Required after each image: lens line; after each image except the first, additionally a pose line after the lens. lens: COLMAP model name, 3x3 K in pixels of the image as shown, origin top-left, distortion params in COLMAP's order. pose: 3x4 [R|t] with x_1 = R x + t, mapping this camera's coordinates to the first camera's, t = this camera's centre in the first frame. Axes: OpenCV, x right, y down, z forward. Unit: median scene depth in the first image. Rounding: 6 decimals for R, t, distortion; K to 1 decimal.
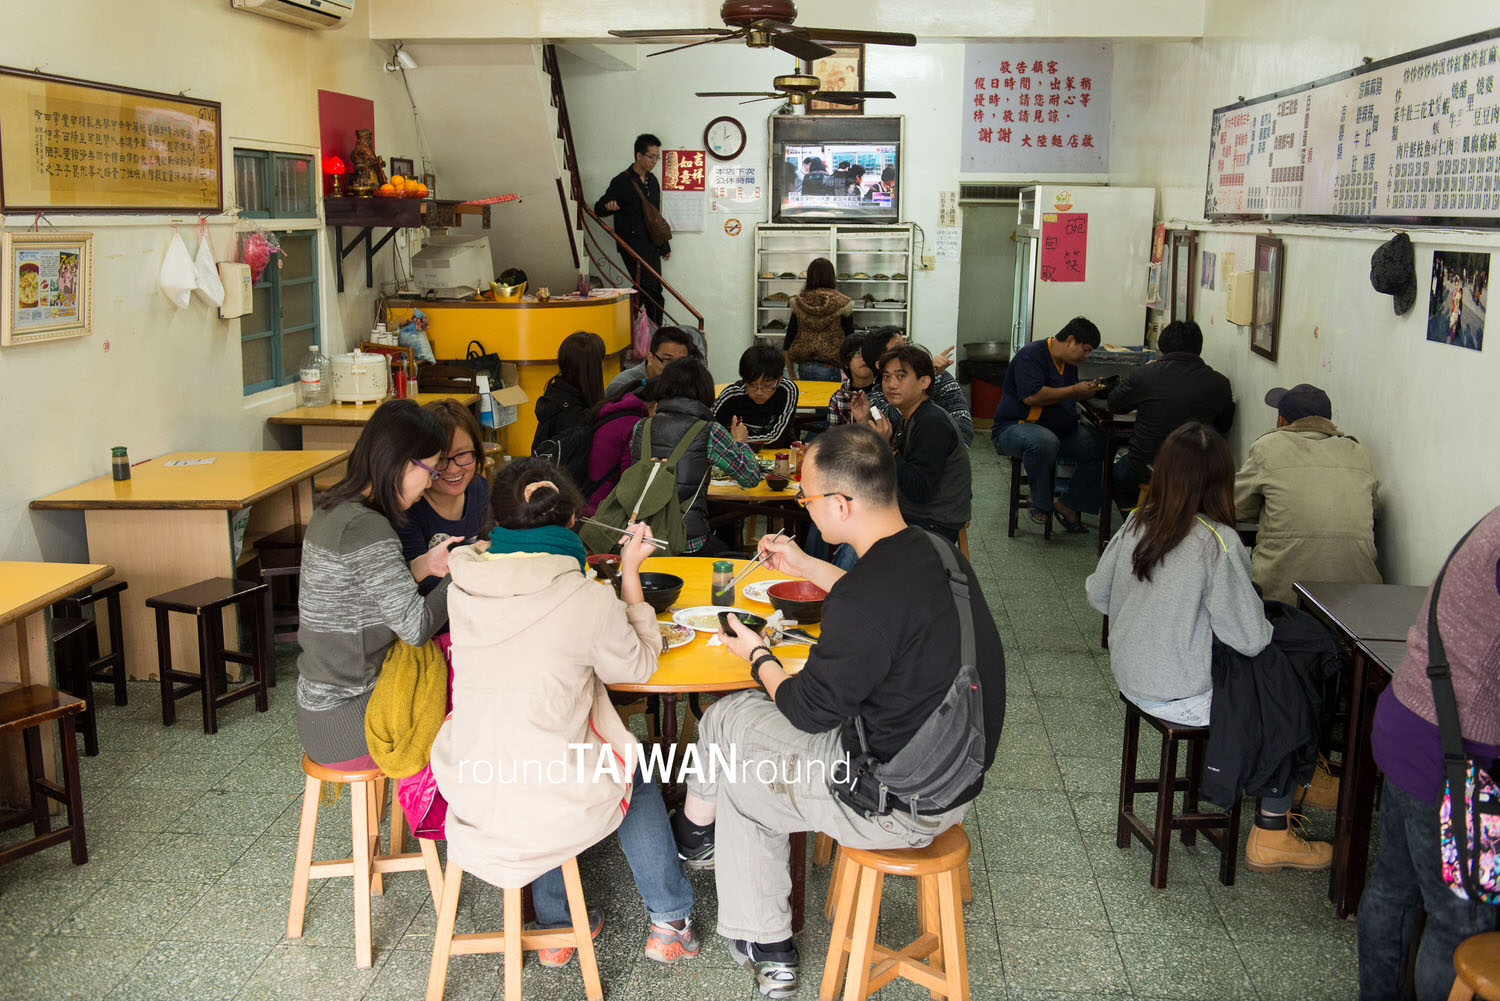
lens RADIAL K [[1450.2, 0, 761.8], [0, 1450.2, 492.5], [0, 0, 1]] dist [0.019894, 0.000000]
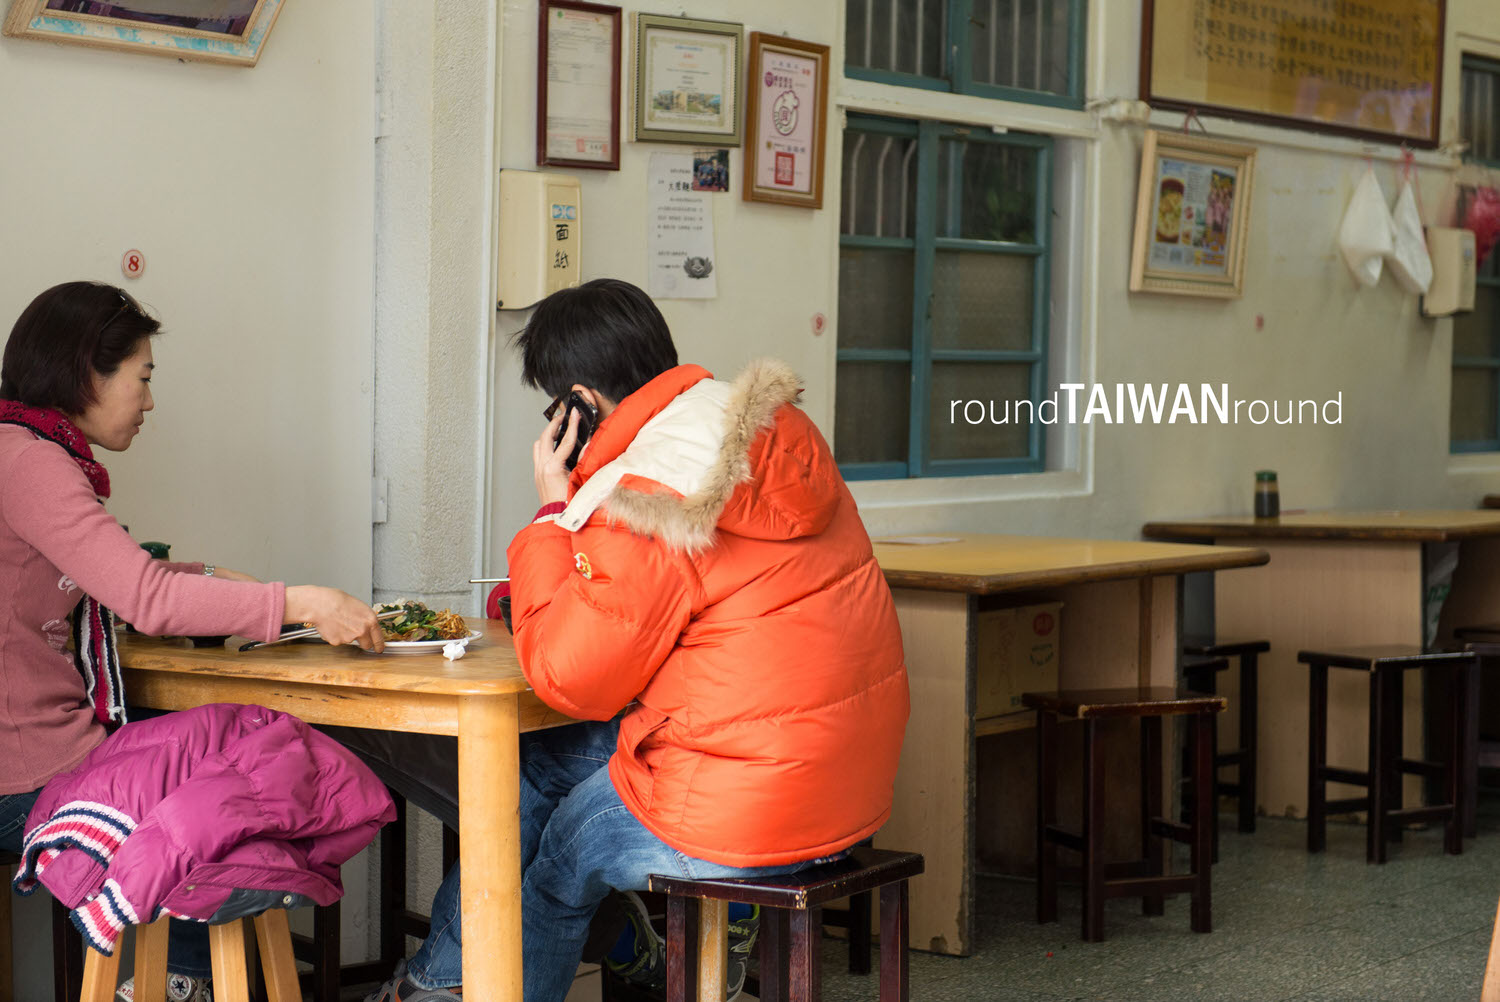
lens RADIAL K [[3127.0, 0, 751.4], [0, 3127.0, 502.0], [0, 0, 1]] dist [0.005757, 0.000000]
pose [[0.850495, 0.013367, -0.525813, 0.104735], [-0.095193, 0.987081, -0.128880, 0.192792], [0.517297, 0.159666, 0.840780, -0.310506]]
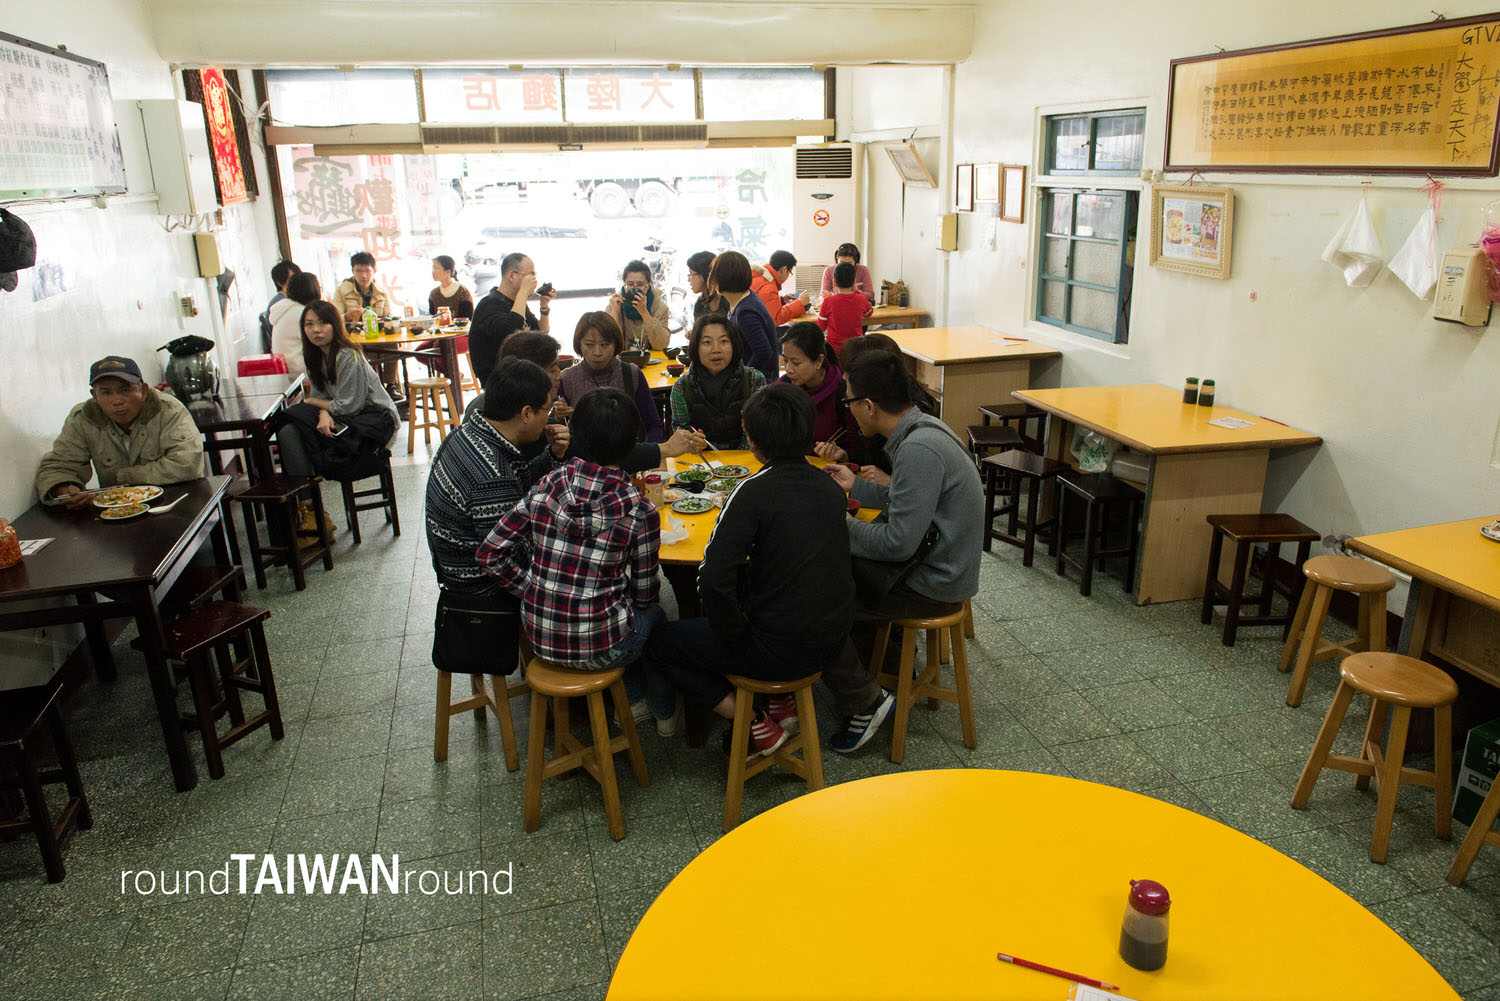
lens RADIAL K [[1049.3, 0, 750.0], [0, 1049.3, 500.8], [0, 0, 1]] dist [-0.032257, -0.002889]
pose [[-0.946507, 0.108838, -0.303774, 0.167298], [-0.050047, 0.880494, 0.471407, -0.328698], [0.318778, 0.461393, -0.827947, 1.670775]]
